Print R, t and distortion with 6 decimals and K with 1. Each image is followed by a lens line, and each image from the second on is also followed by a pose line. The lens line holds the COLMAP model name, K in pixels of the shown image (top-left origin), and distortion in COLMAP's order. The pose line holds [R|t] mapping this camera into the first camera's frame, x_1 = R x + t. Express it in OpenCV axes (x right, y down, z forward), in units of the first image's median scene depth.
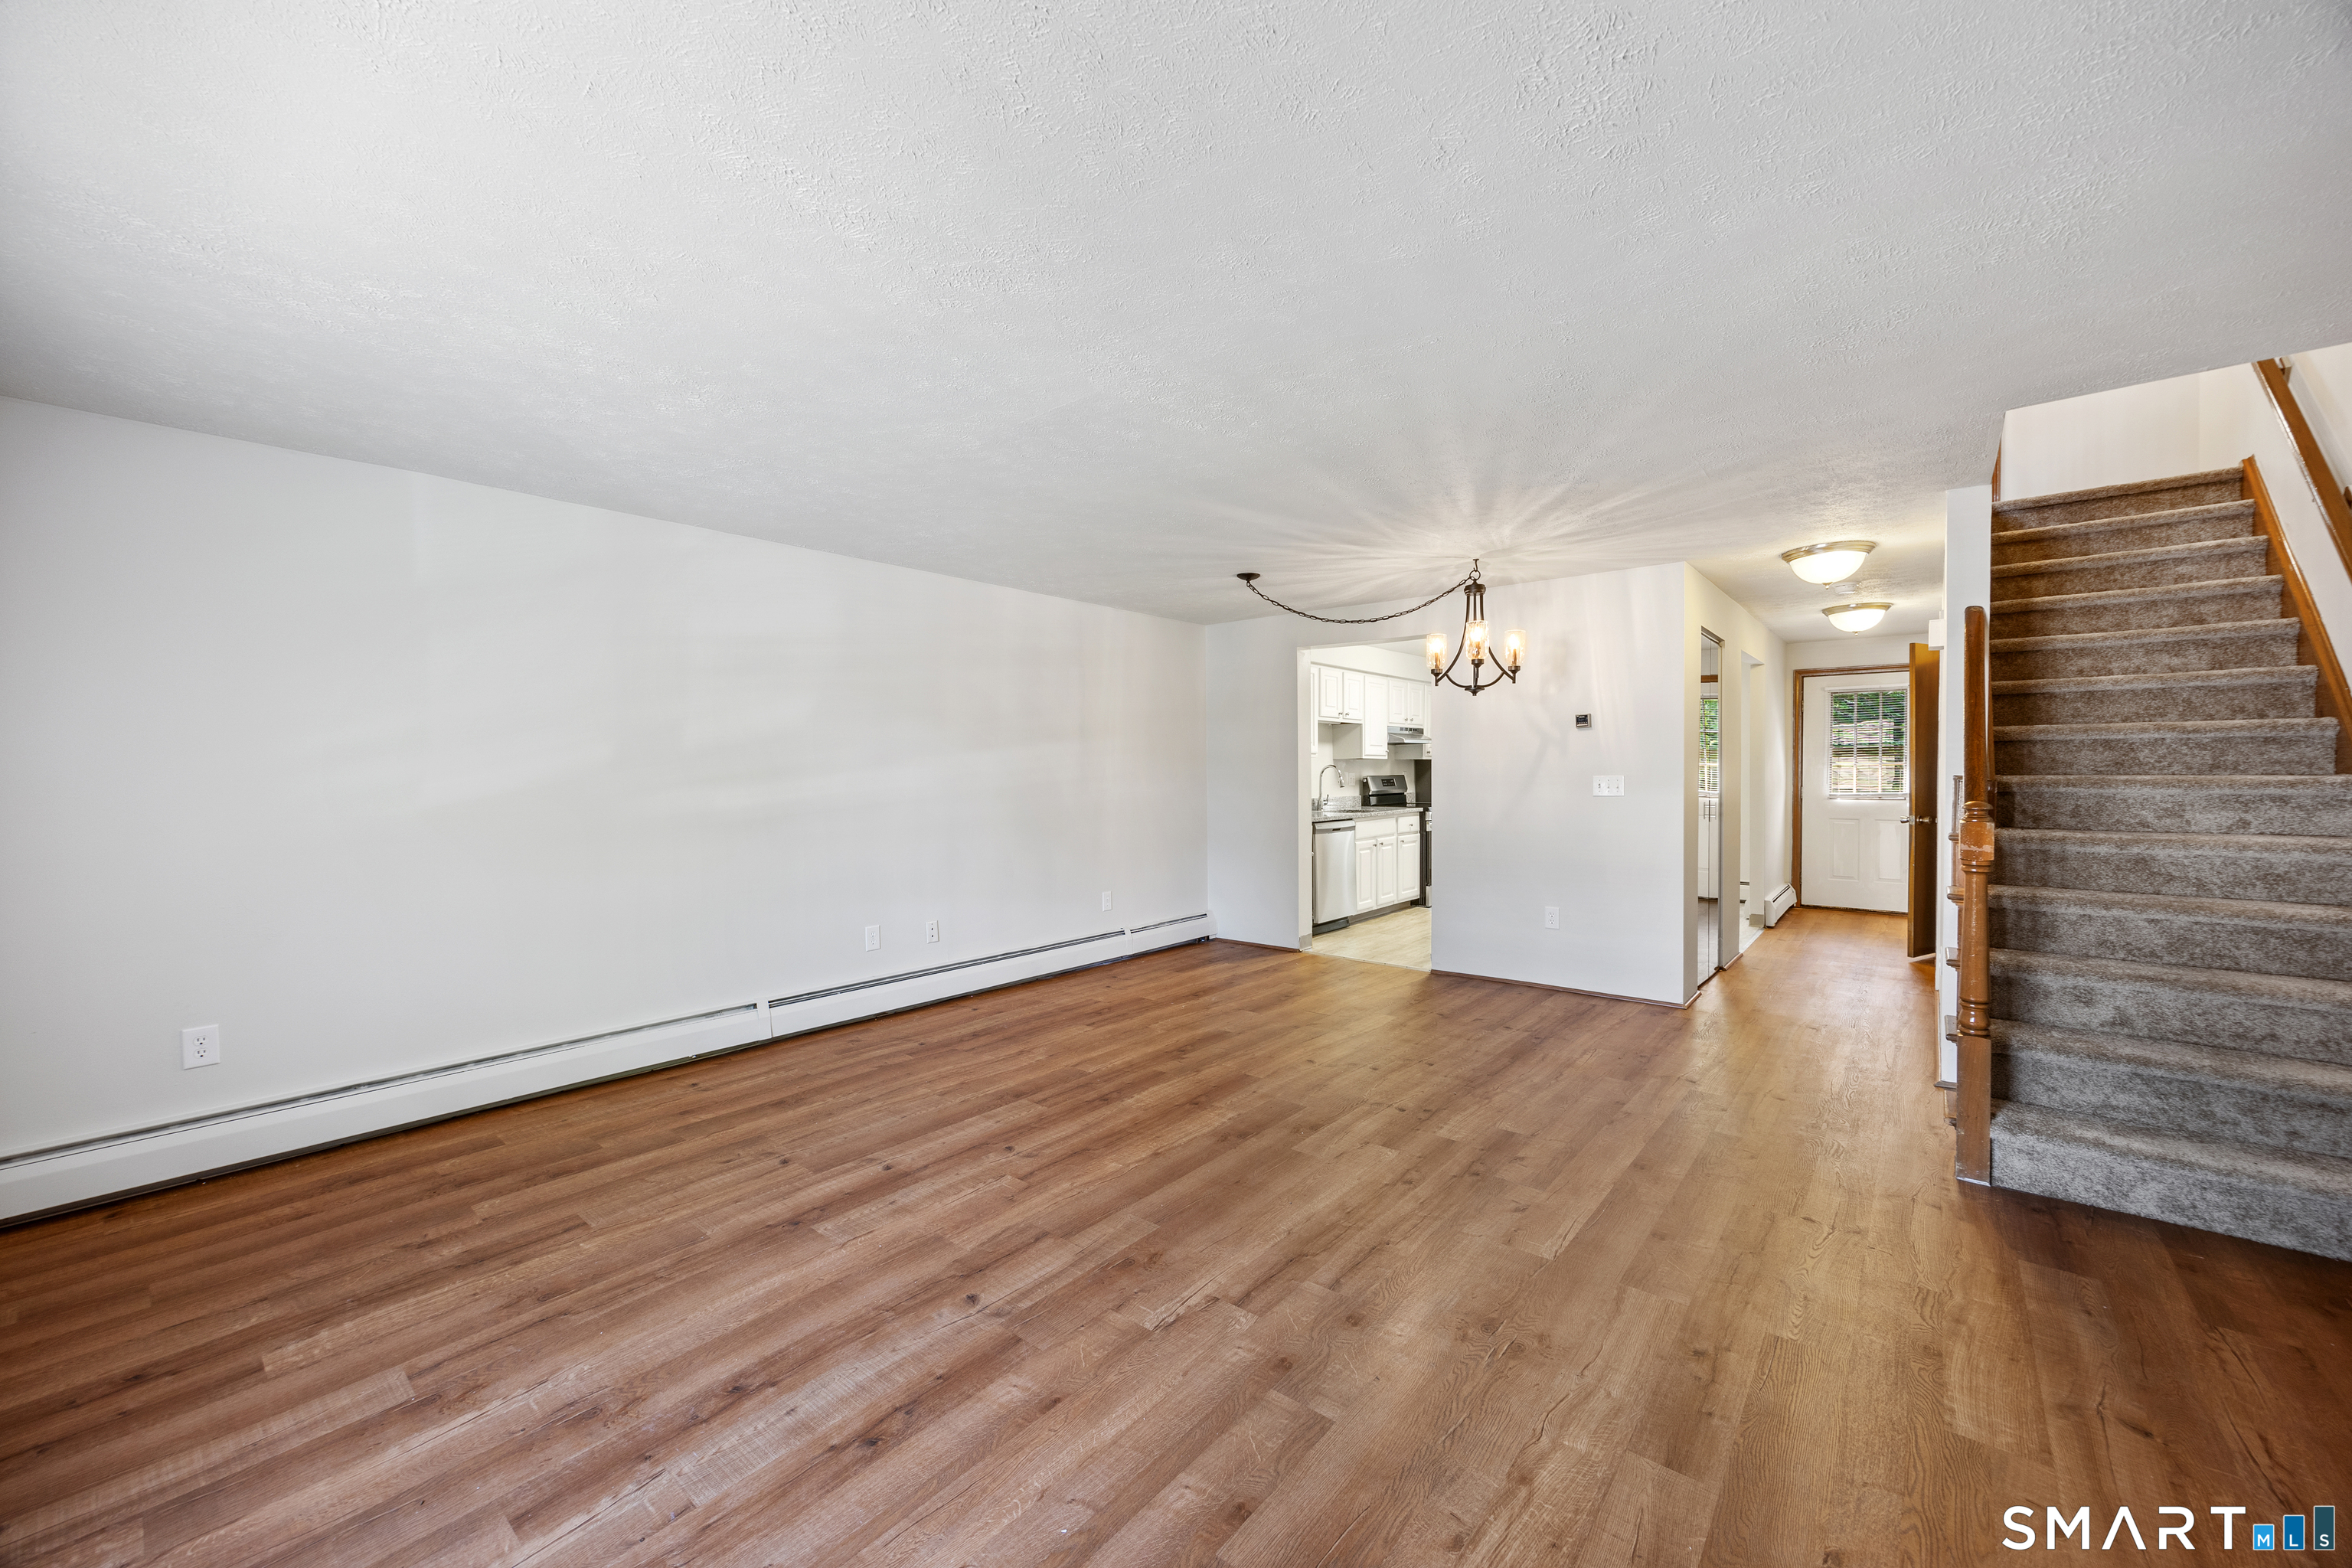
lens RADIAL K [[911.3, 0, 1166.8], [0, 911.3, 783.0], [0, 0, 1]] dist [-0.001845, 0.000013]
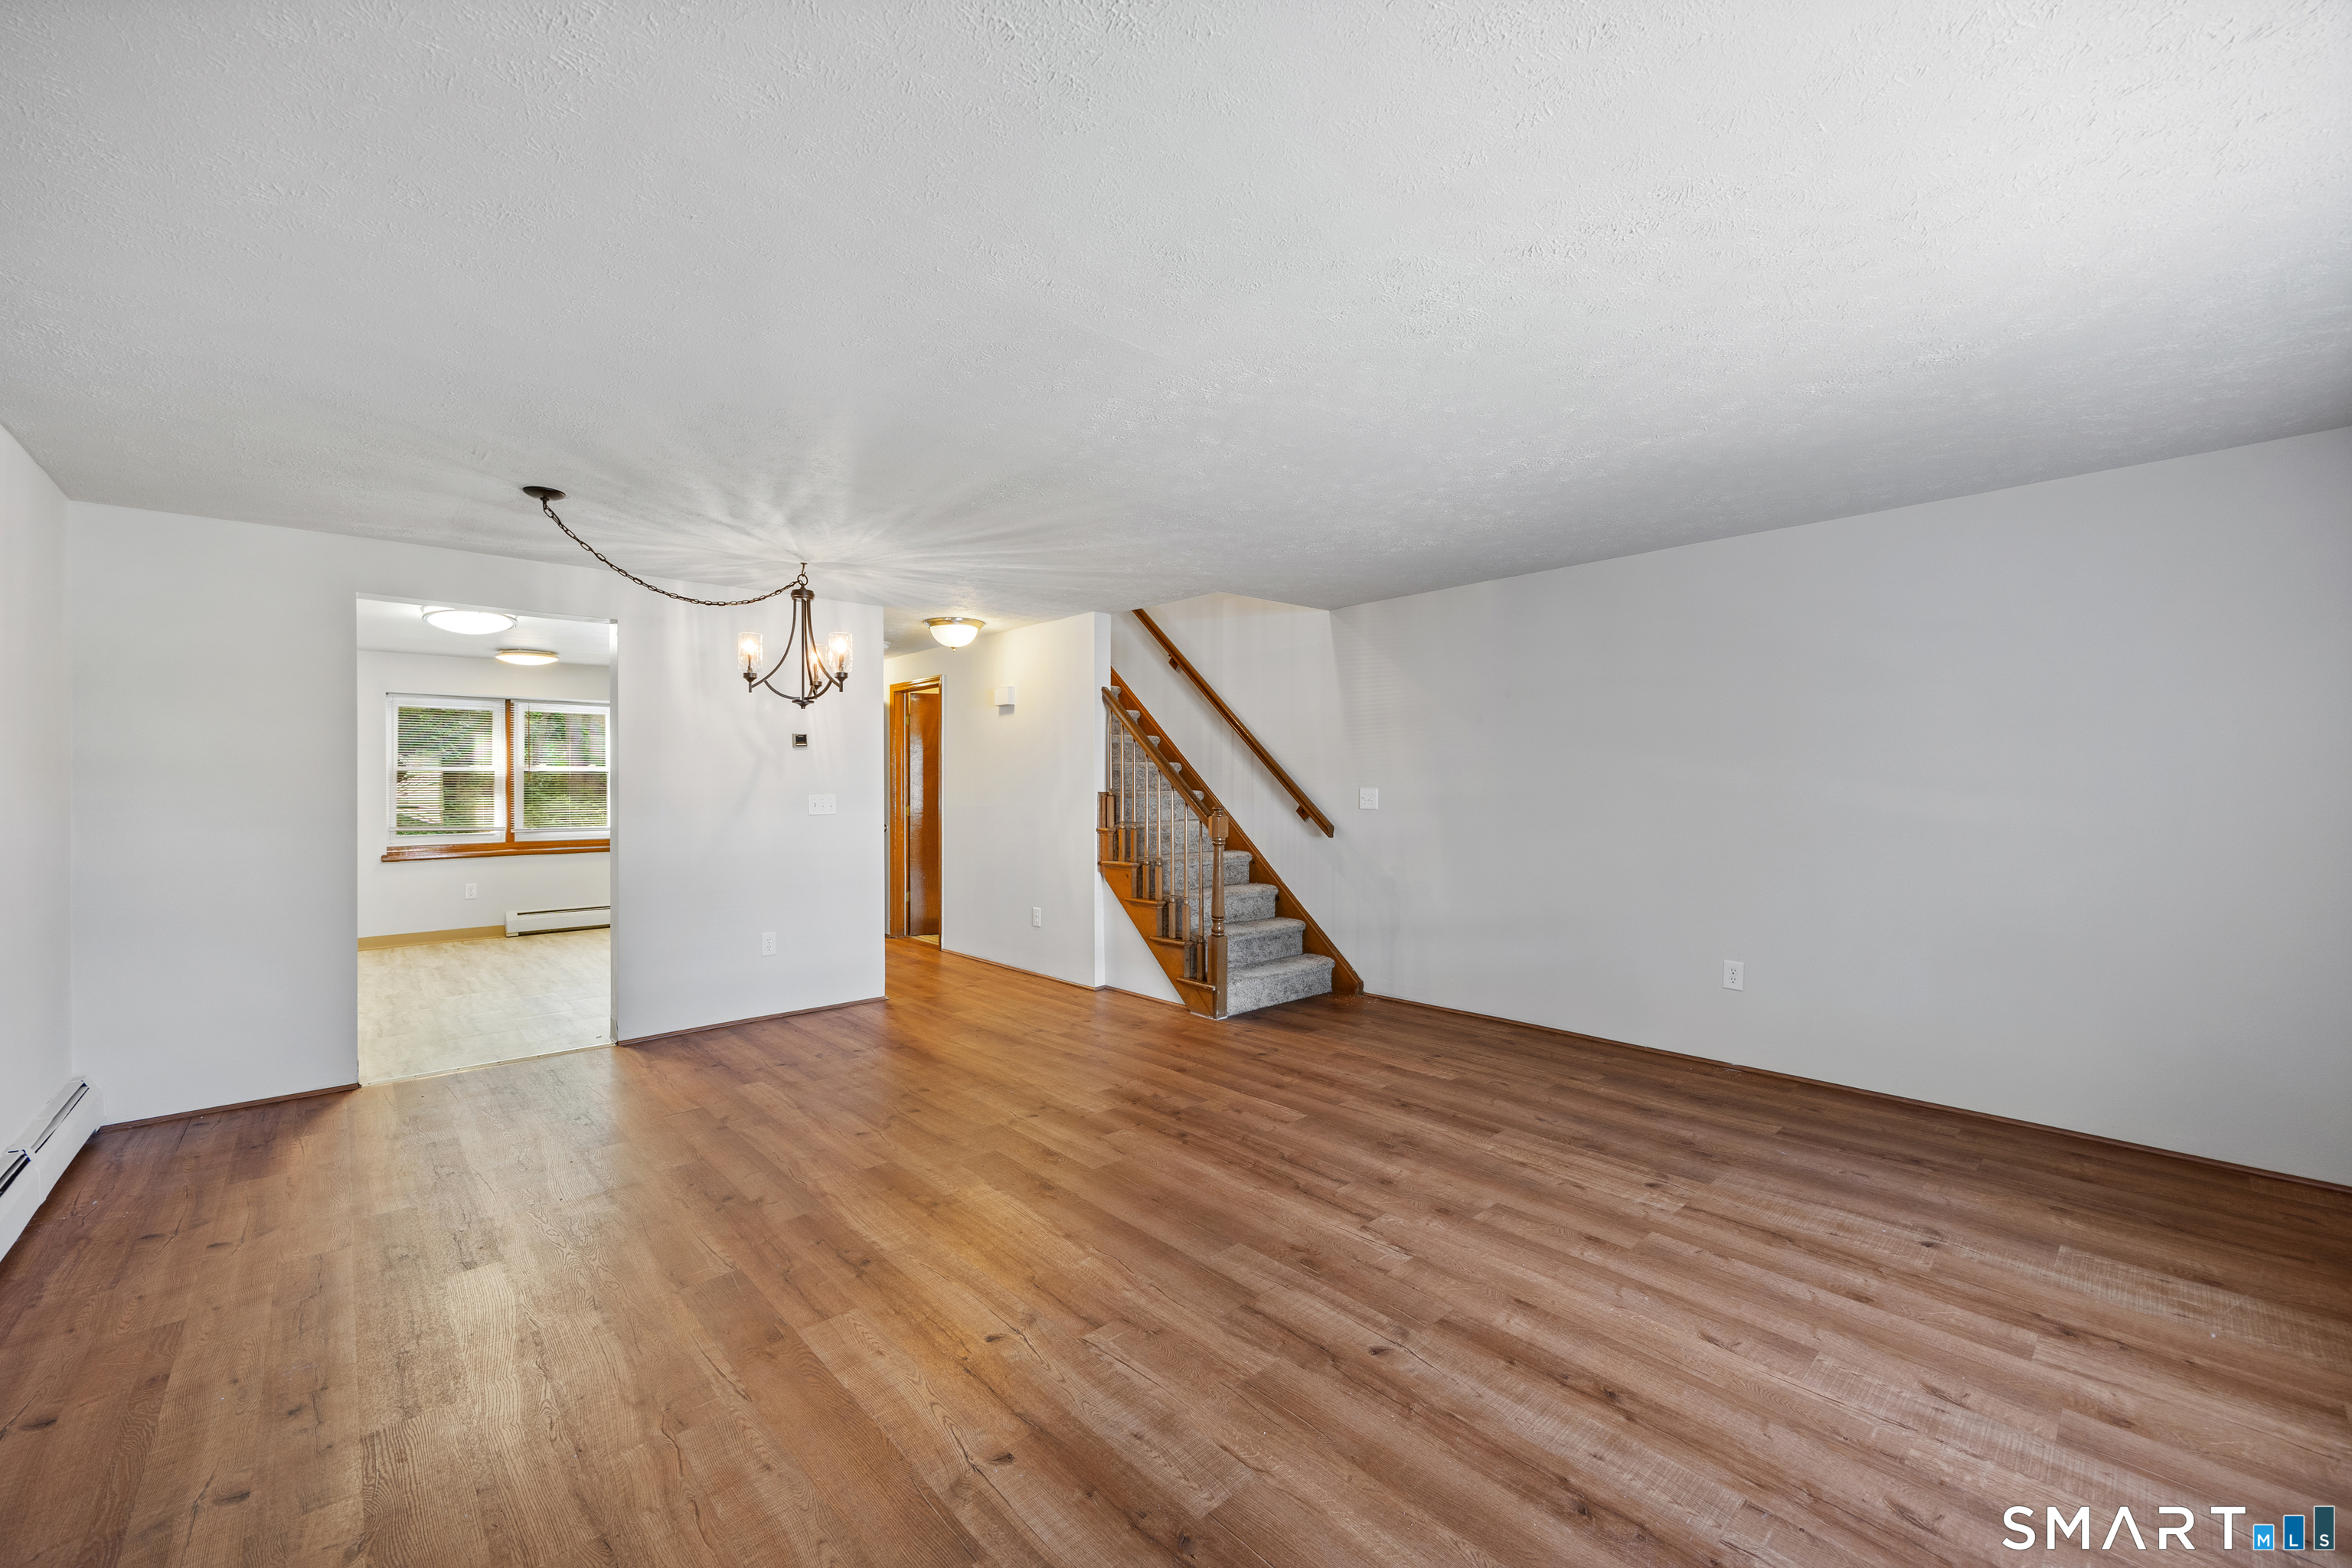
lens RADIAL K [[931.9, 0, 1176.0], [0, 931.9, 784.0], [0, 0, 1]] dist [-0.001315, 0.000055]
pose [[0.126787, 0.009248, 0.991887, -1.072242], [0.018559, 0.999759, -0.011694, -0.001826], [-0.991756, 0.019891, 0.126584, 0.972059]]
